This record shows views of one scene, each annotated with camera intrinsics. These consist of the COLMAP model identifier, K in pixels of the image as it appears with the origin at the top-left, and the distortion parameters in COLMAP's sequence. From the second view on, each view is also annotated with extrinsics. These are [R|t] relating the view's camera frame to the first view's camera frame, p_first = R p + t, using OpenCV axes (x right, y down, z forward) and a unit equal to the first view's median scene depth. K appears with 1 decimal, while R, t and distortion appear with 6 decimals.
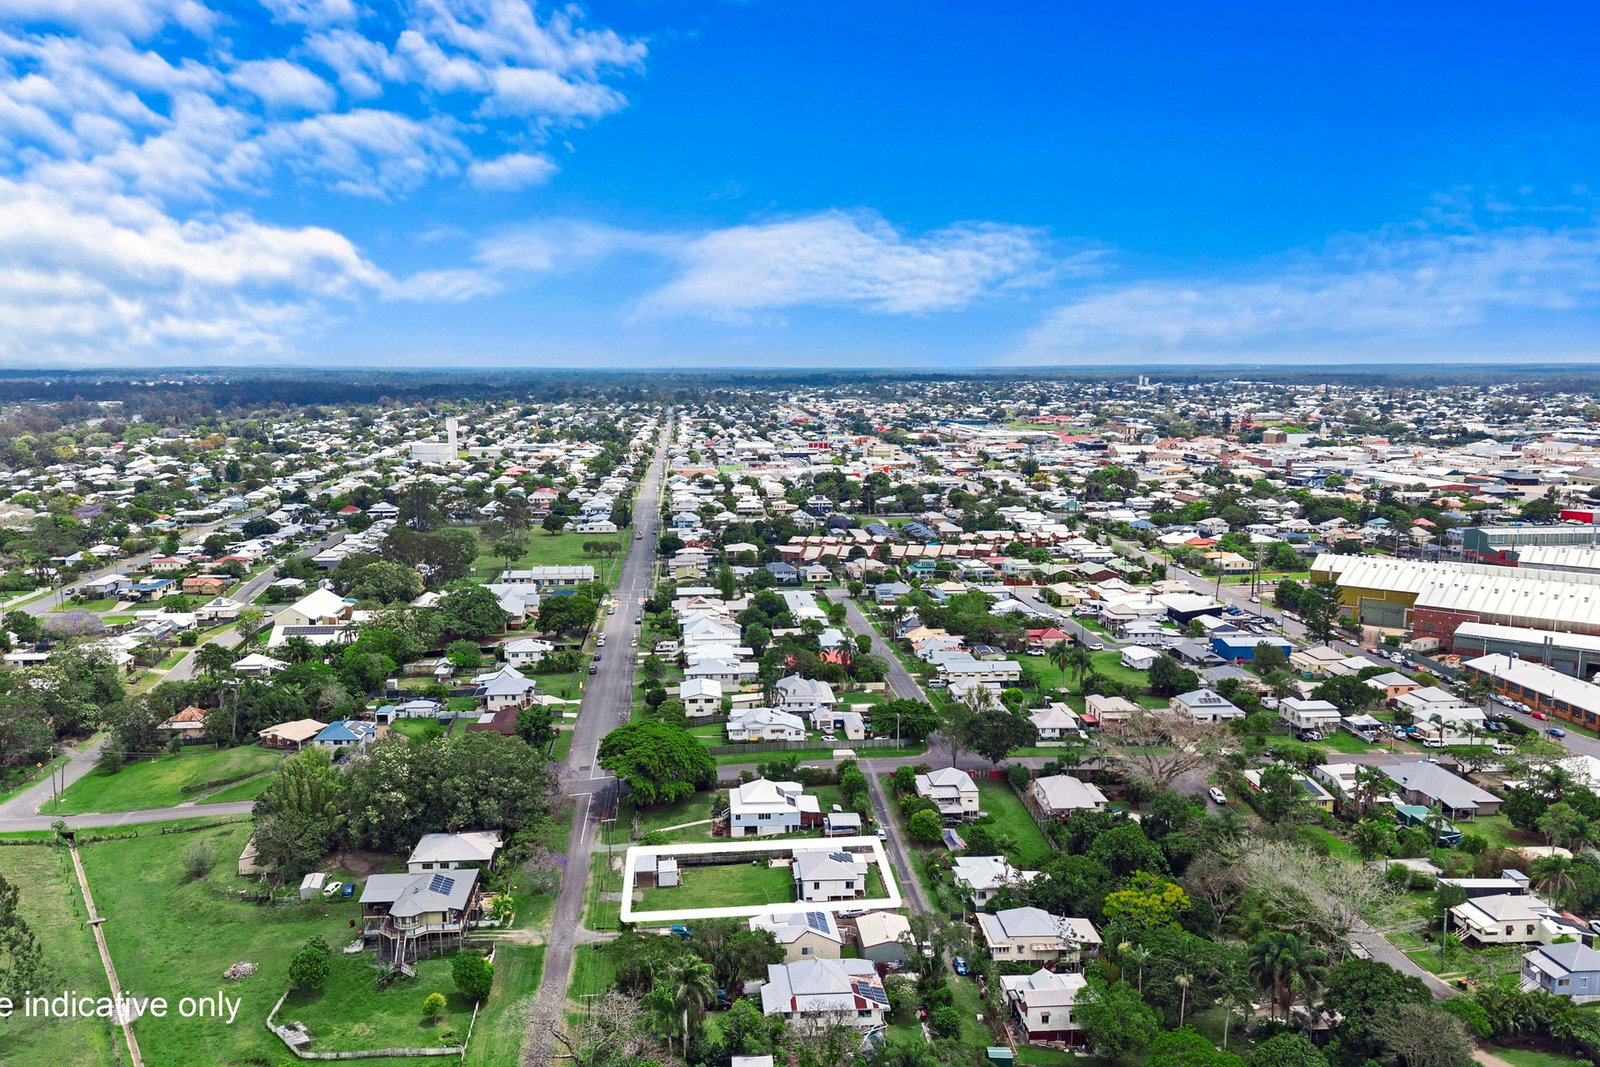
lens RADIAL K [[1232.4, 0, 800.0], [0, 1232.4, 533.5], [0, 0, 1]] dist [0.070312, -0.076139]
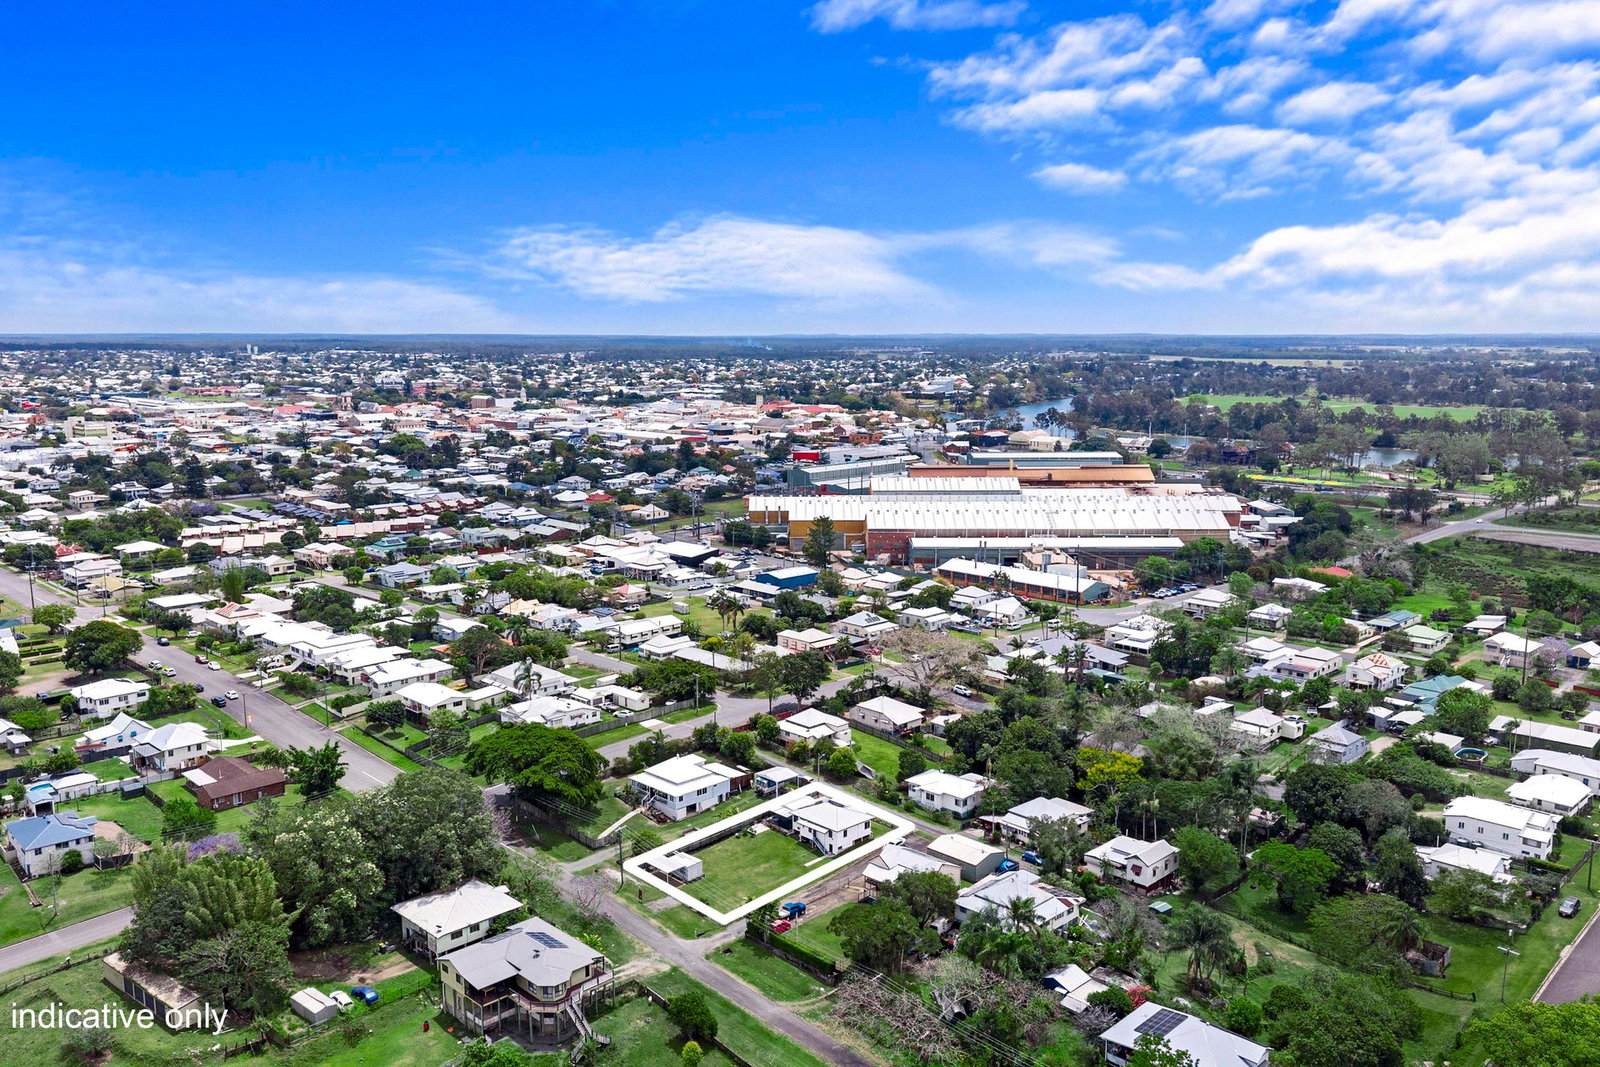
lens RADIAL K [[1232.4, 0, 800.0], [0, 1232.4, 533.5], [0, 0, 1]] dist [0.070312, -0.076139]
pose [[0.771745, -0.096668, 0.628542, -0.536279], [0.080361, 0.995280, 0.054401, -0.016023], [-0.630834, 0.008527, 0.775871, 0.200091]]
